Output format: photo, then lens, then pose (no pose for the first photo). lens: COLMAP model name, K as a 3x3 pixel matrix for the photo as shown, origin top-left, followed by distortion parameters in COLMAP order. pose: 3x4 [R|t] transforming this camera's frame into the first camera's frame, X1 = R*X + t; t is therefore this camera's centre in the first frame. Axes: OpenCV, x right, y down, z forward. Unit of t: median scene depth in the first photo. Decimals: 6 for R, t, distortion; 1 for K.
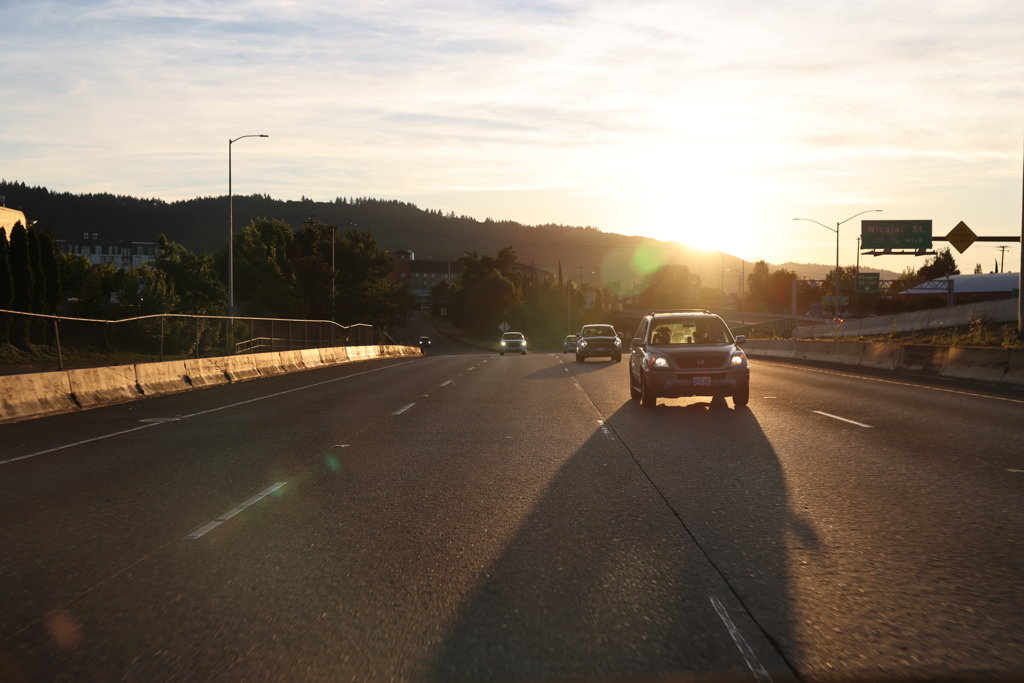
lens RADIAL K [[1196.9, 0, 452.0], [0, 1196.9, 342.8], [0, 0, 1]] dist [0.010518, 0.012246]
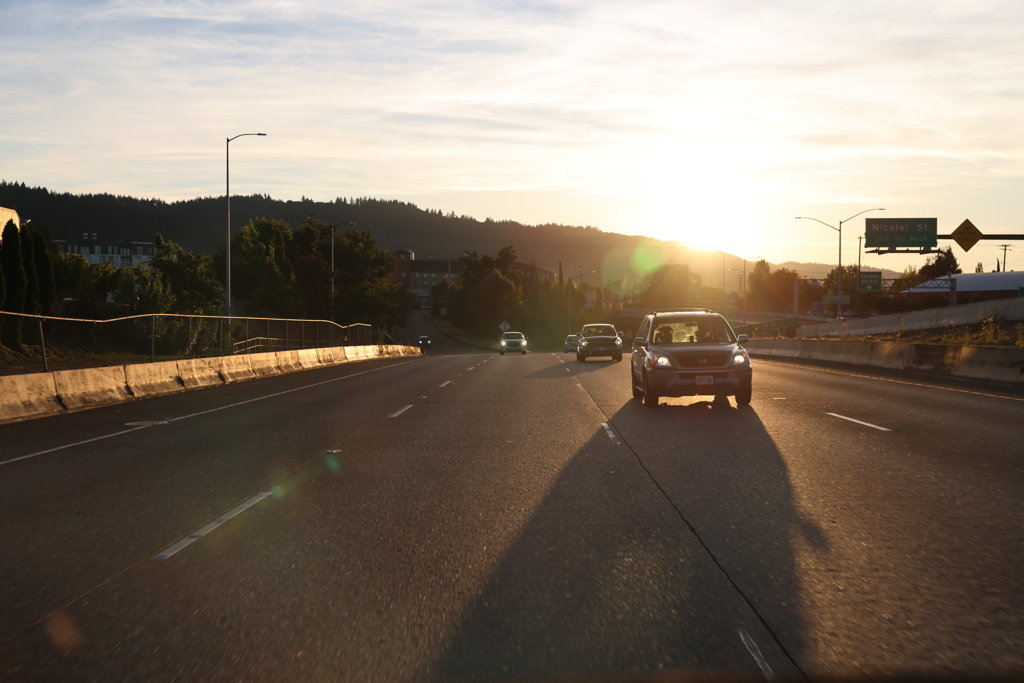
lens RADIAL K [[1182.4, 0, 425.8], [0, 1182.4, 337.7], [0, 0, 1]] dist [0.014059, 0.010465]
pose [[0.999734, -0.001461, -0.022998, 0.000839], [0.001369, 0.999991, -0.004030, -0.000074], [0.023004, 0.003998, 0.999727, 0.018885]]
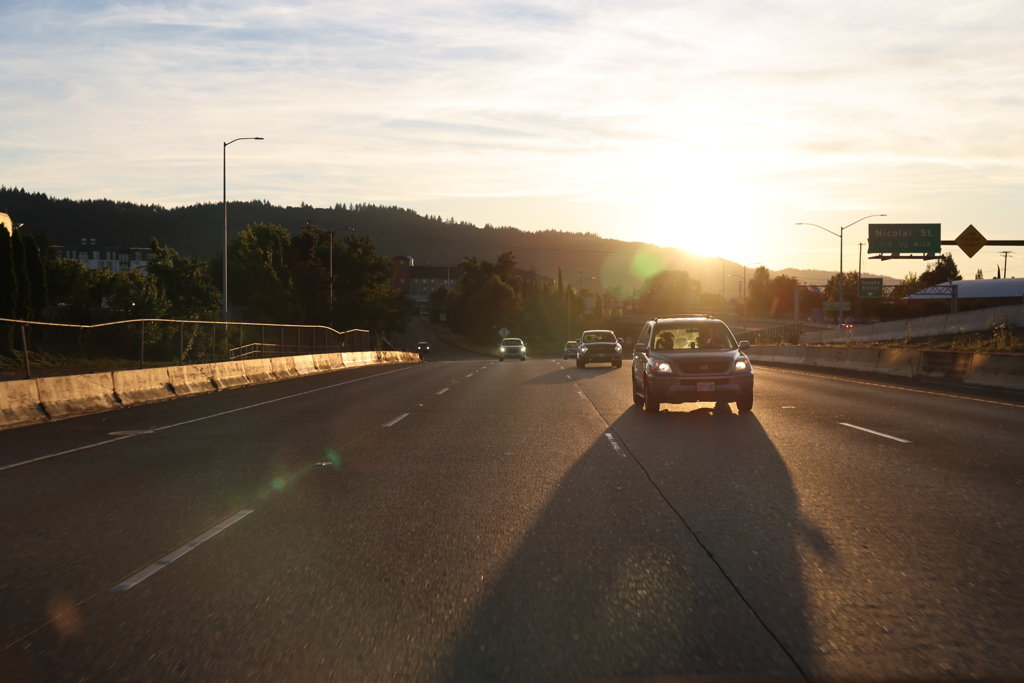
lens RADIAL K [[1167.3, 0, 400.5], [0, 1167.3, 338.0], [0, 0, 1]] dist [0.013094, 0.015450]
pose [[0.998999, -0.000186, -0.044739, 0.001624], [-0.000204, 0.999962, -0.008722, -0.000287], [0.044738, 0.008722, 0.998961, 0.037550]]
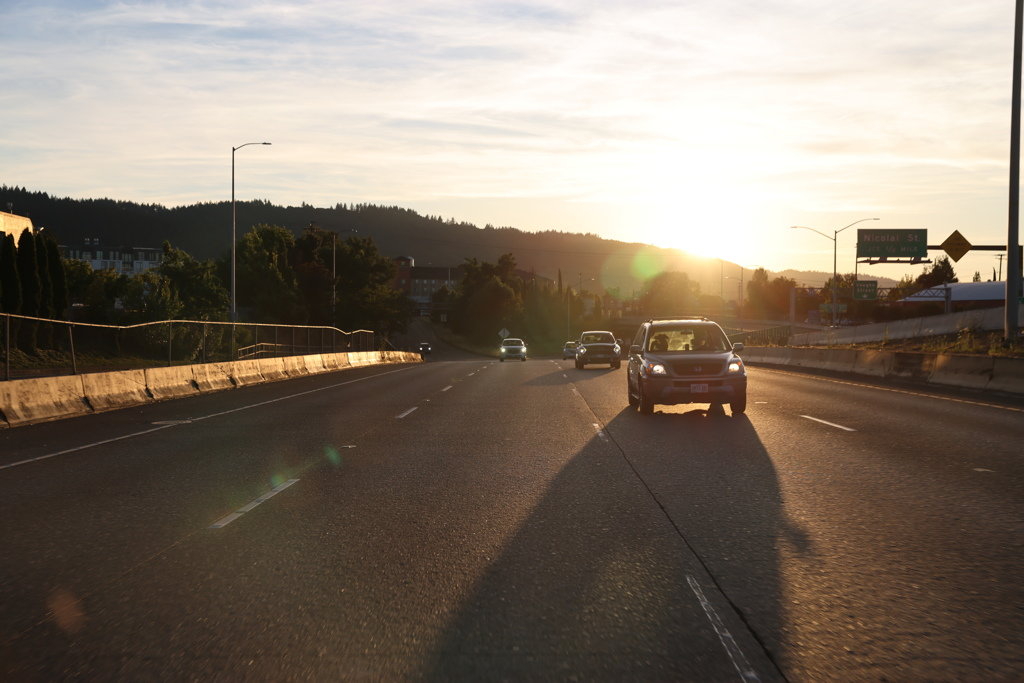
lens RADIAL K [[1210.3, 0, 481.0], [0, 1210.3, 343.4], [0, 0, 1]] dist [0.008162, 0.012076]
pose [[0.999695, 0.002948, 0.024534, -0.000787], [-0.002830, 0.999984, -0.004843, 0.000119], [-0.024548, 0.004772, 0.999687, -0.019441]]
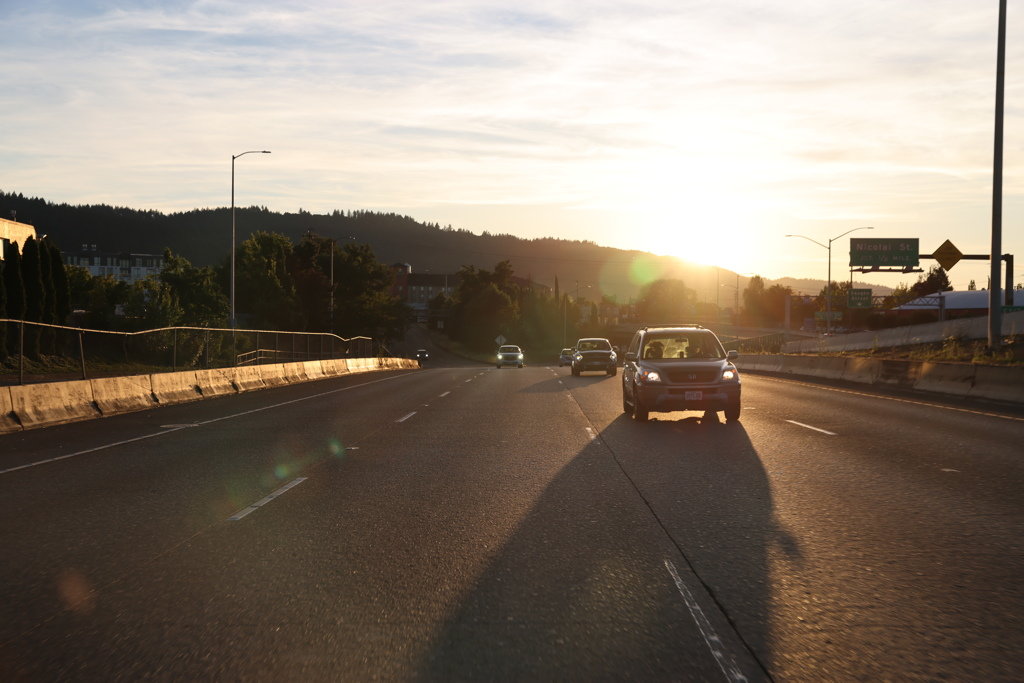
lens RADIAL K [[1222.6, 0, 512.0], [0, 1222.6, 341.5], [0, 0, 1]] dist [0.007526, 0.006548]
pose [[0.998594, 0.005718, 0.052699, -0.001603], [-0.005083, 0.999913, -0.012191, 0.000262], [-0.052765, 0.011906, 0.998536, -0.039414]]
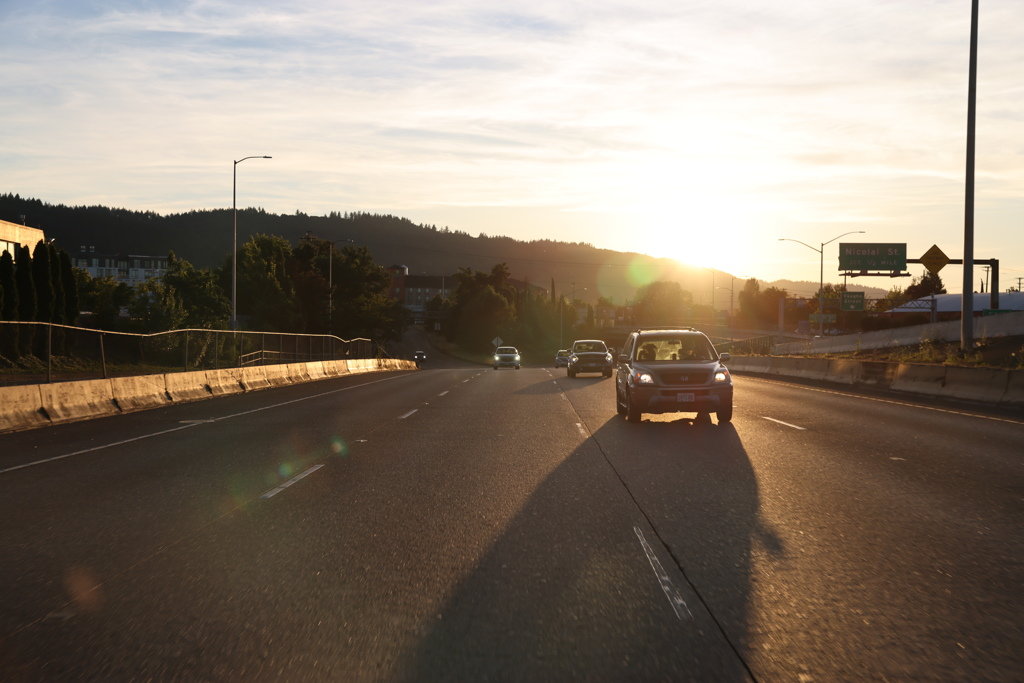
lens RADIAL K [[1241.7, 0, 578.1], [0, 1241.7, 343.2], [0, 0, 1]] dist [0.004899, 0.007963]
pose [[0.994098, 0.007634, 0.108219, -0.003345], [-0.006325, 0.999903, -0.012432, 0.000628], [-0.108304, 0.011674, 0.994049, -0.080446]]
